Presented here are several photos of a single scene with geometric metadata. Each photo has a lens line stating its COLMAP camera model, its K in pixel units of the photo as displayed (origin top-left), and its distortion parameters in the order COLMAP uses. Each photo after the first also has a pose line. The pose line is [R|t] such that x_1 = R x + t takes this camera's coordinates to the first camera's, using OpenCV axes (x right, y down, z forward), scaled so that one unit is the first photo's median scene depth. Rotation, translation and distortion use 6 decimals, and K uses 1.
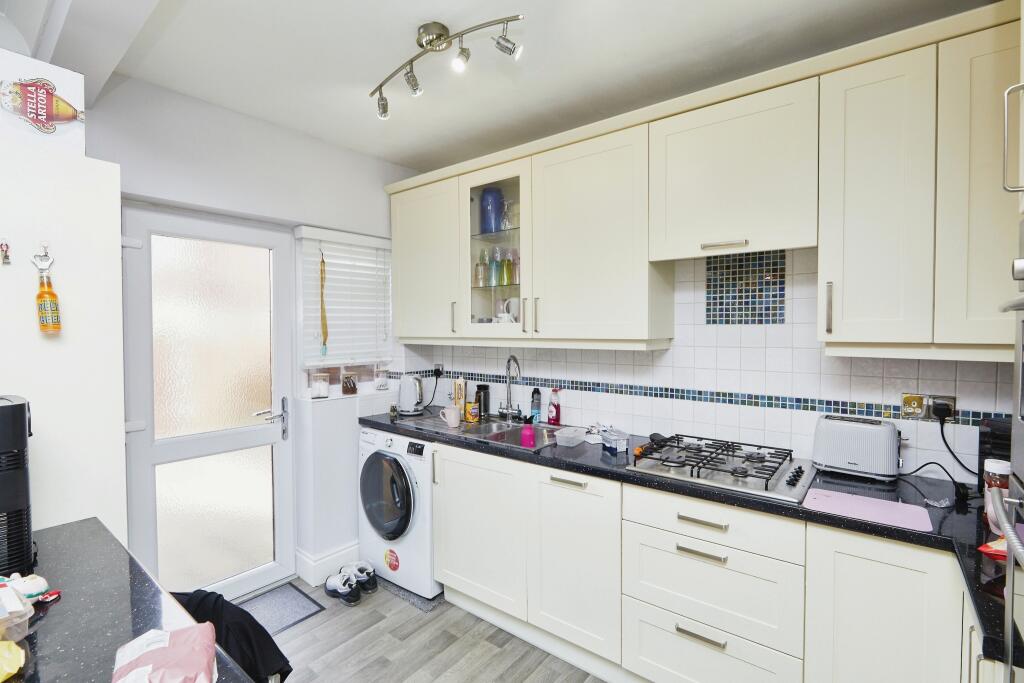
lens RADIAL K [[466.9, 0, 508.4], [0, 466.9, 336.2], [0, 0, 1]] dist [0.015406, 0.000851]
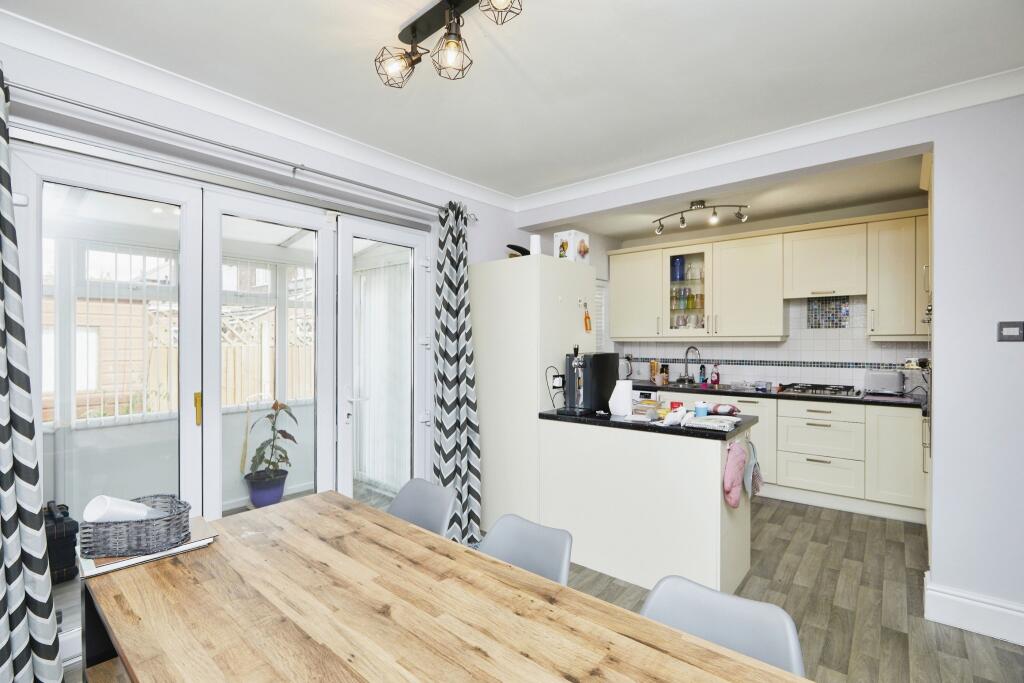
lens RADIAL K [[466.9, 0, 516.0], [0, 466.9, 346.4], [0, 0, 1]] dist [0.015406, 0.000851]
pose [[0.999844, -0.007110, -0.016179, -0.758467], [0.007164, 0.999969, 0.003292, 0.034744], [0.016155, -0.003407, 0.999864, -0.987109]]
